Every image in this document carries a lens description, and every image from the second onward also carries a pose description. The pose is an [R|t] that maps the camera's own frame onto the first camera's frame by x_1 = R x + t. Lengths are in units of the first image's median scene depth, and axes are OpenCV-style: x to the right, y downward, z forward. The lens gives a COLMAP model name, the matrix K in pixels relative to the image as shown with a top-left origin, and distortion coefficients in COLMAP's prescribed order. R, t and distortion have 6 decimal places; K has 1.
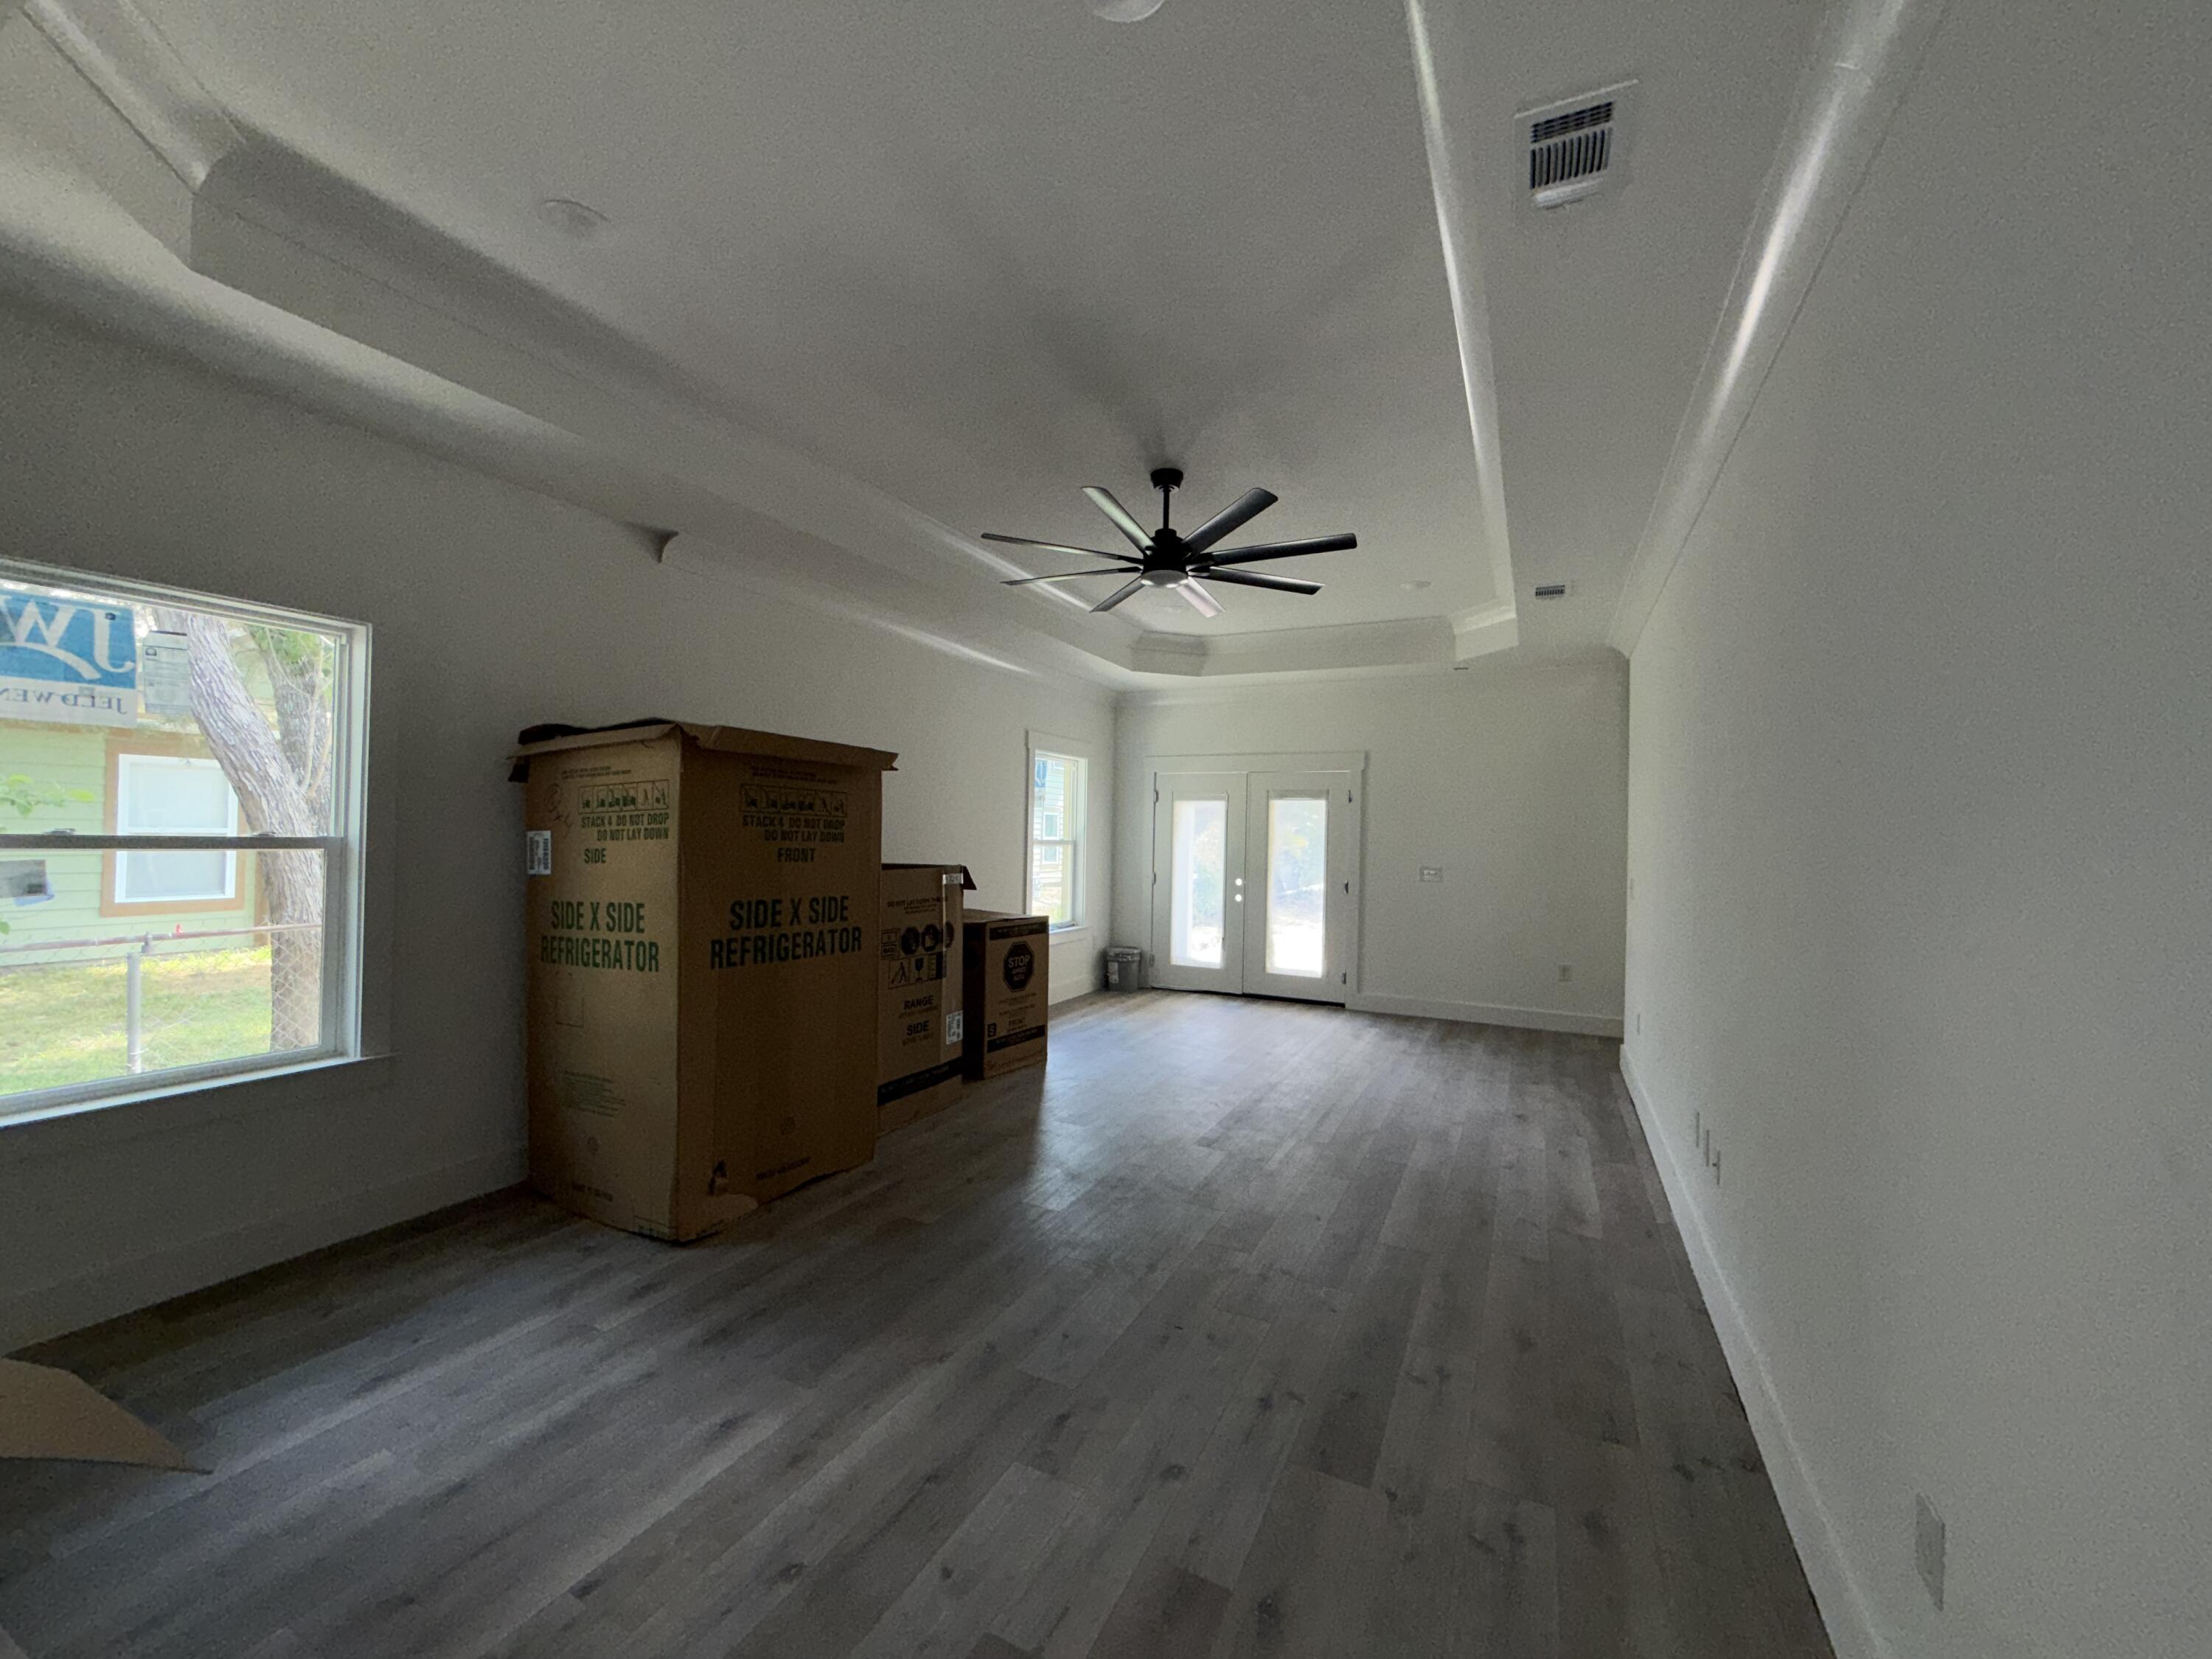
lens RADIAL K [[883.6, 0, 1102.9], [0, 883.6, 828.5], [0, 0, 1]] dist [-0.000816, 0.000074]
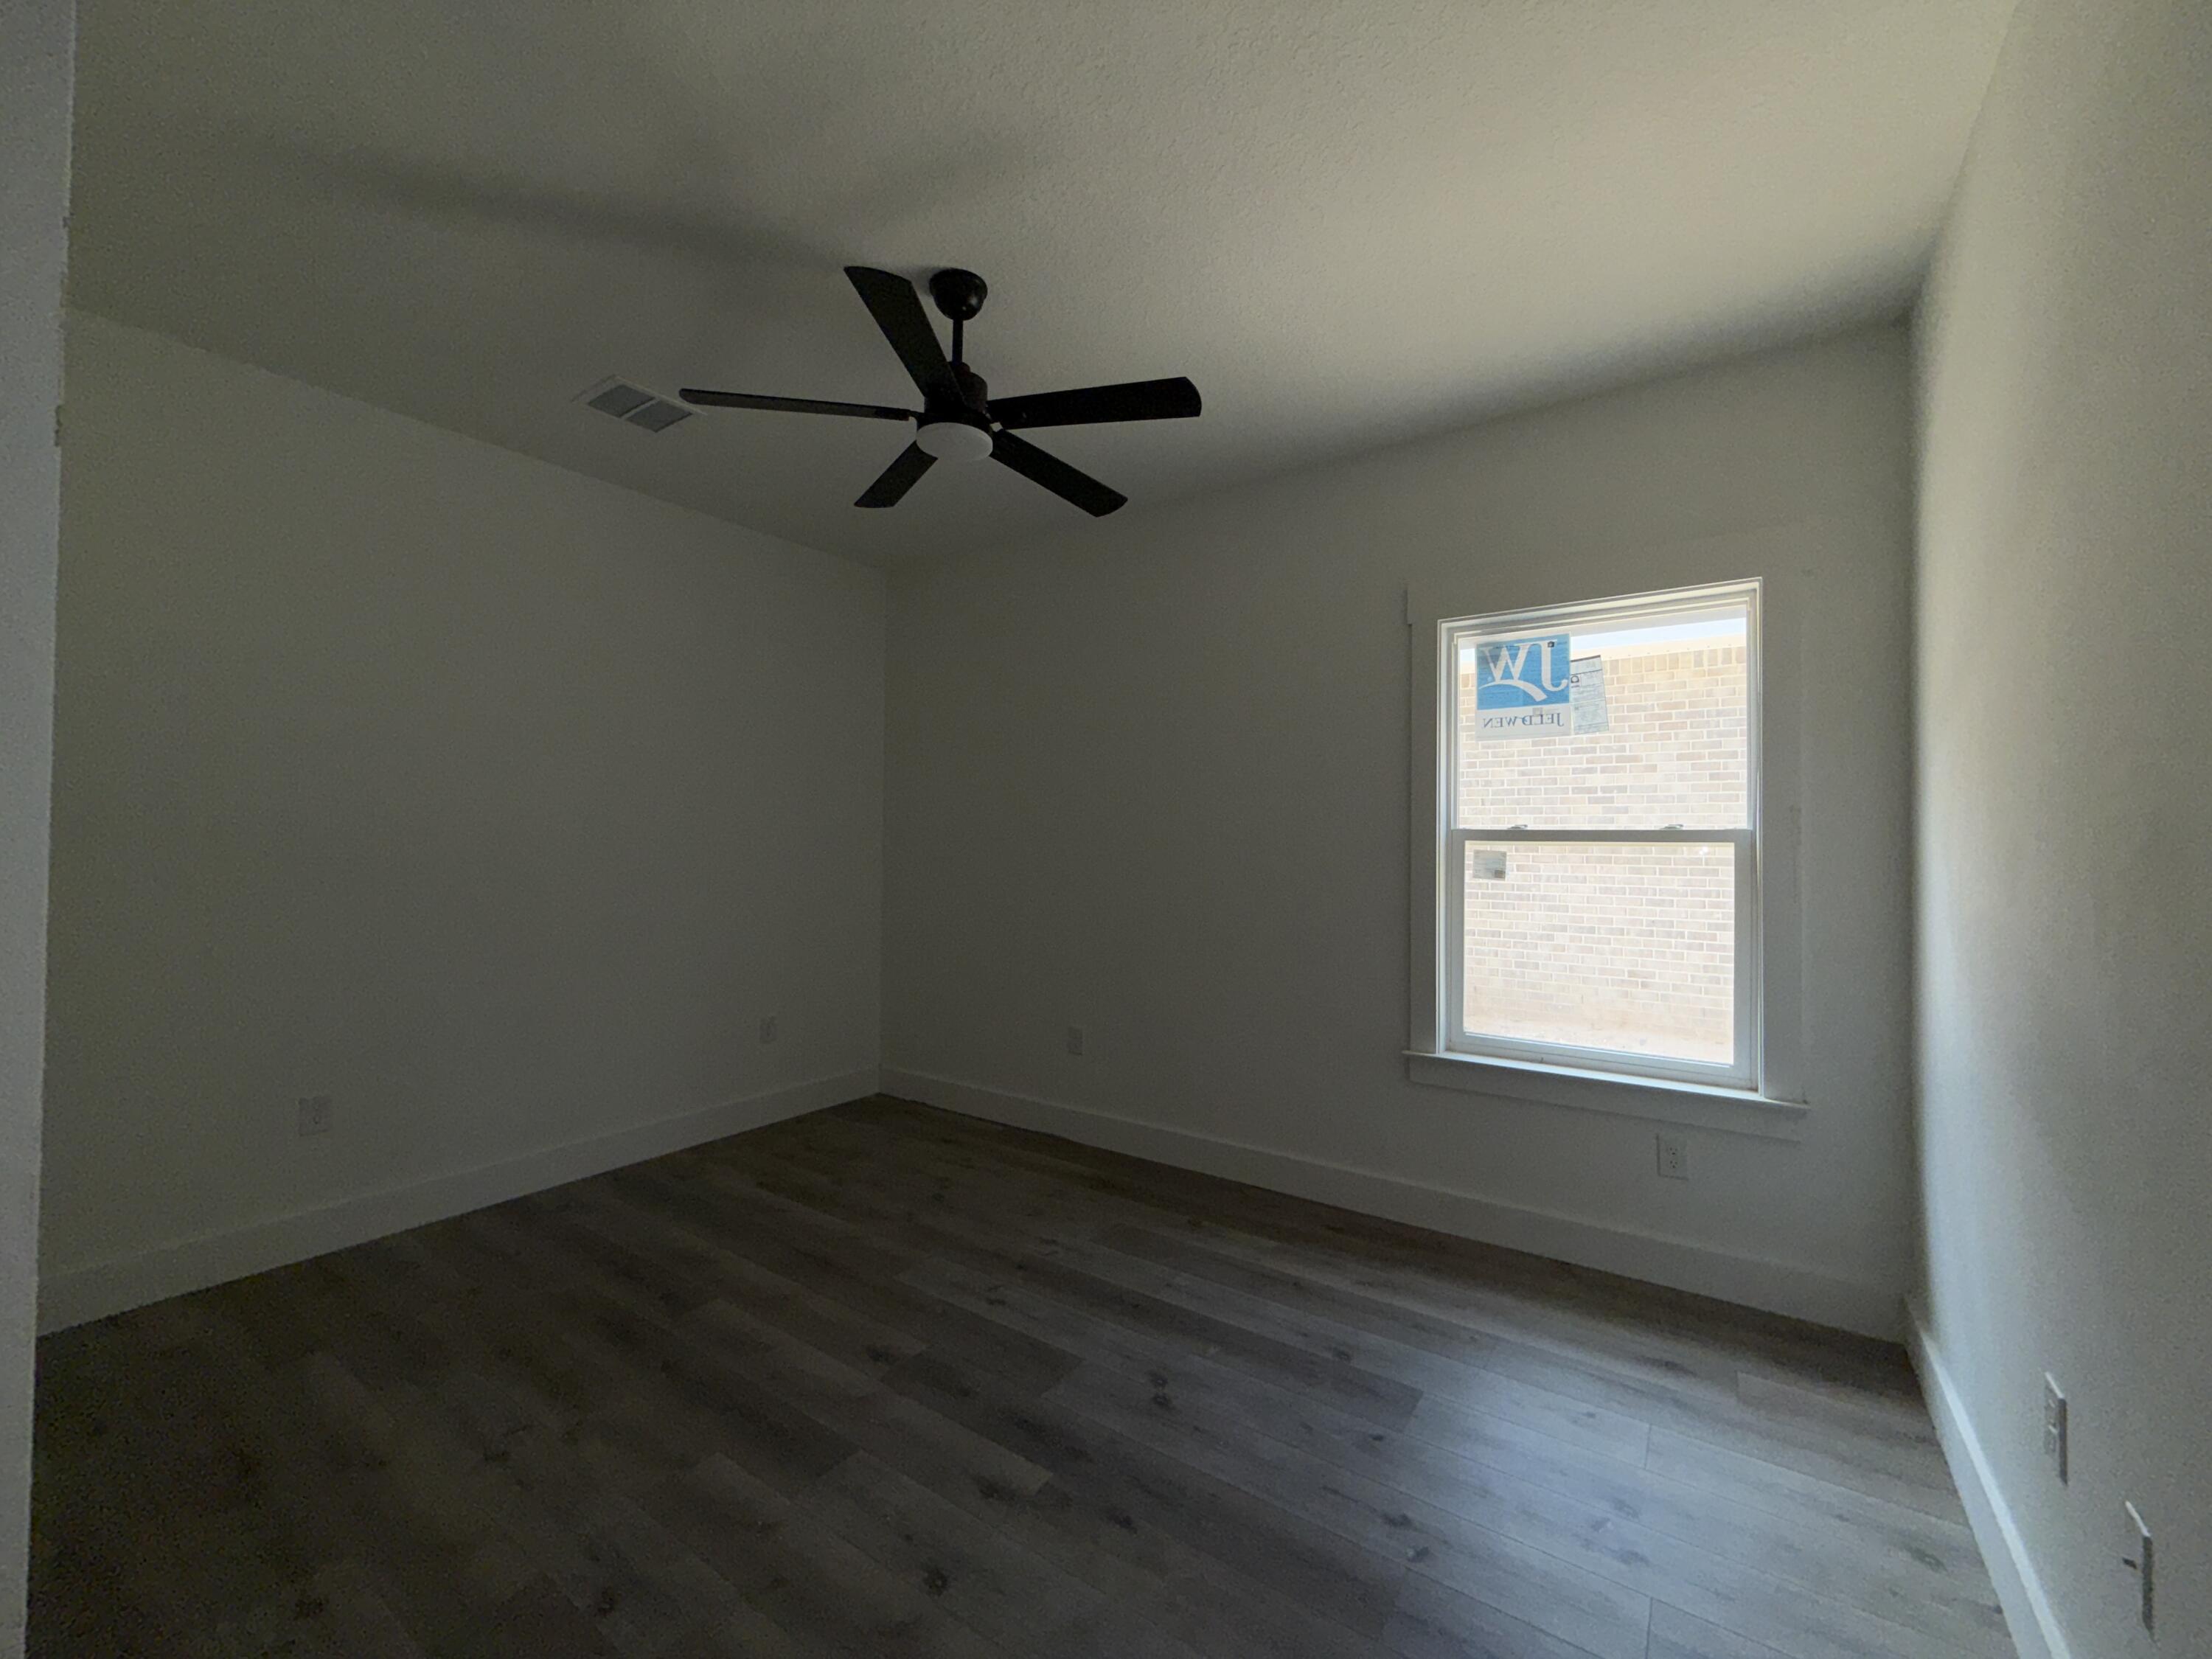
lens RADIAL K [[883.6, 0, 1102.2], [0, 883.6, 828.8], [0, 0, 1]] dist [-0.000816, 0.000074]
pose [[-0.143219, -0.006224, -0.989671, 0.095004], [0.002701, 0.999974, -0.006679, 0.008484], [0.989687, -0.003630, -0.143199, 0.460665]]
